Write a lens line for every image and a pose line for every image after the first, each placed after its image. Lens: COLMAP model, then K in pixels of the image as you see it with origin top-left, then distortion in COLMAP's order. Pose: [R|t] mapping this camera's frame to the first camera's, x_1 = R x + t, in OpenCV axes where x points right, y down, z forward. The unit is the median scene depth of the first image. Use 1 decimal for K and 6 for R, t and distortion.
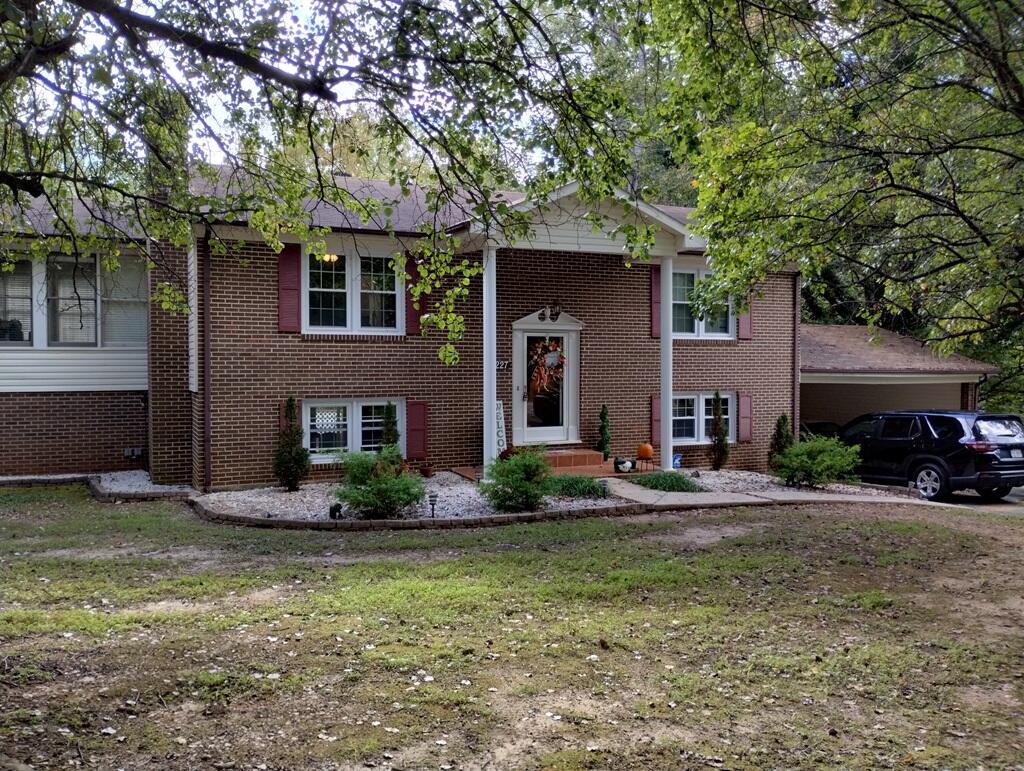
lens RADIAL K [[831.9, 0, 492.2], [0, 831.9, 387.2], [0, 0, 1]] dist [0.043358, -0.009636]
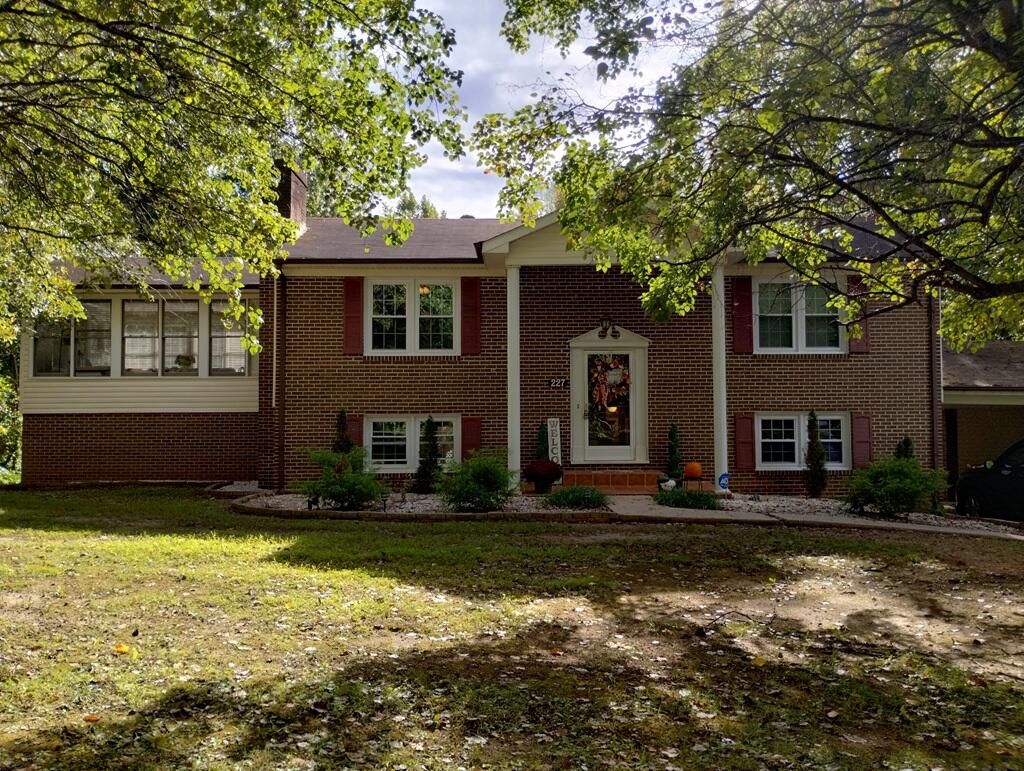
lens RADIAL K [[831.9, 0, 504.4], [0, 831.9, 388.3], [0, 0, 1]] dist [0.043358, -0.009636]
pose [[0.919983, -0.018421, -0.391526, 0.364960], [-0.006767, 0.998000, -0.062856, 0.046152], [0.391900, 0.060476, 0.918018, 0.045547]]
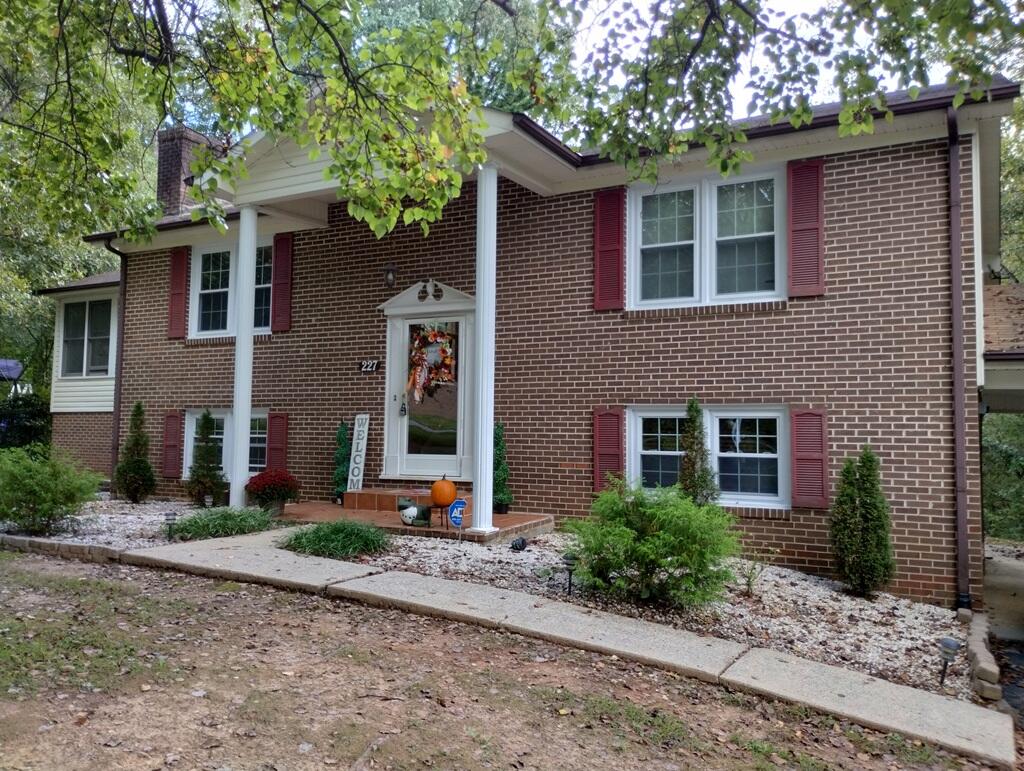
lens RADIAL K [[831.9, 0, 509.9], [0, 831.9, 381.9], [0, 0, 1]] dist [0.043358, -0.009636]
pose [[0.611050, -0.043009, -0.790423, 0.699949], [-0.035043, 0.996074, -0.081289, 0.045159], [0.790816, 0.077370, 0.607144, 0.684248]]
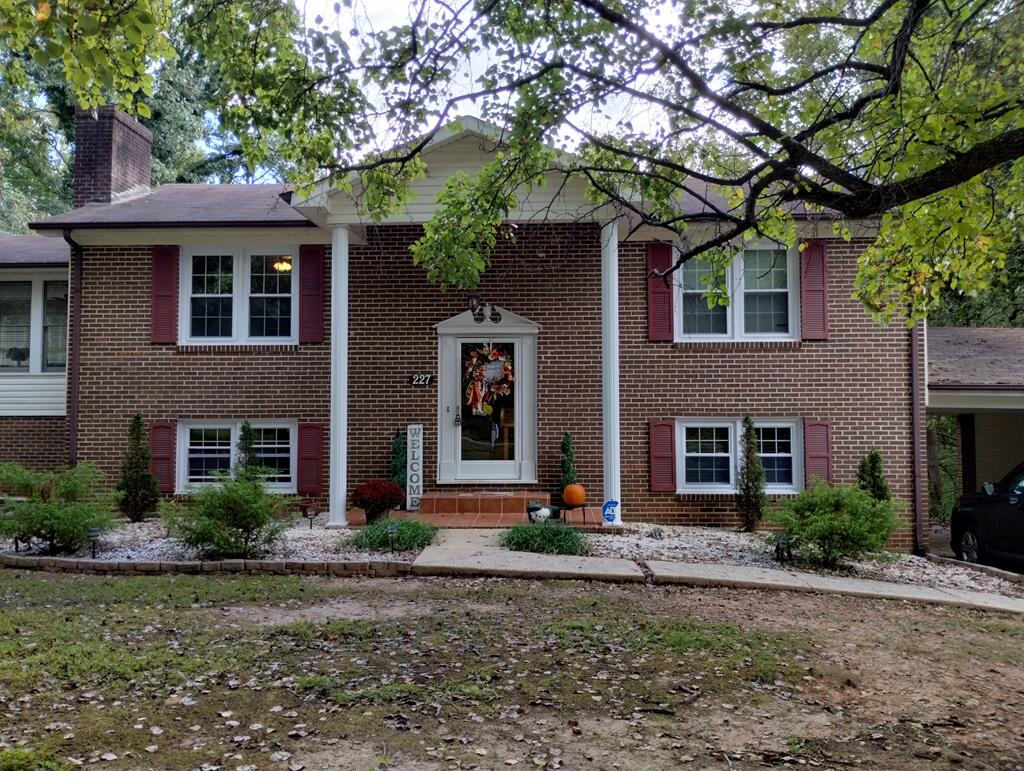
lens RADIAL K [[831.9, 0, 506.5], [0, 831.9, 384.3], [0, 0, 1]] dist [0.043358, -0.009636]
pose [[0.895534, -0.021034, -0.444495, 0.456132], [-0.011589, 0.997441, -0.070549, 0.034415], [0.444842, 0.068330, 0.892999, 0.345589]]
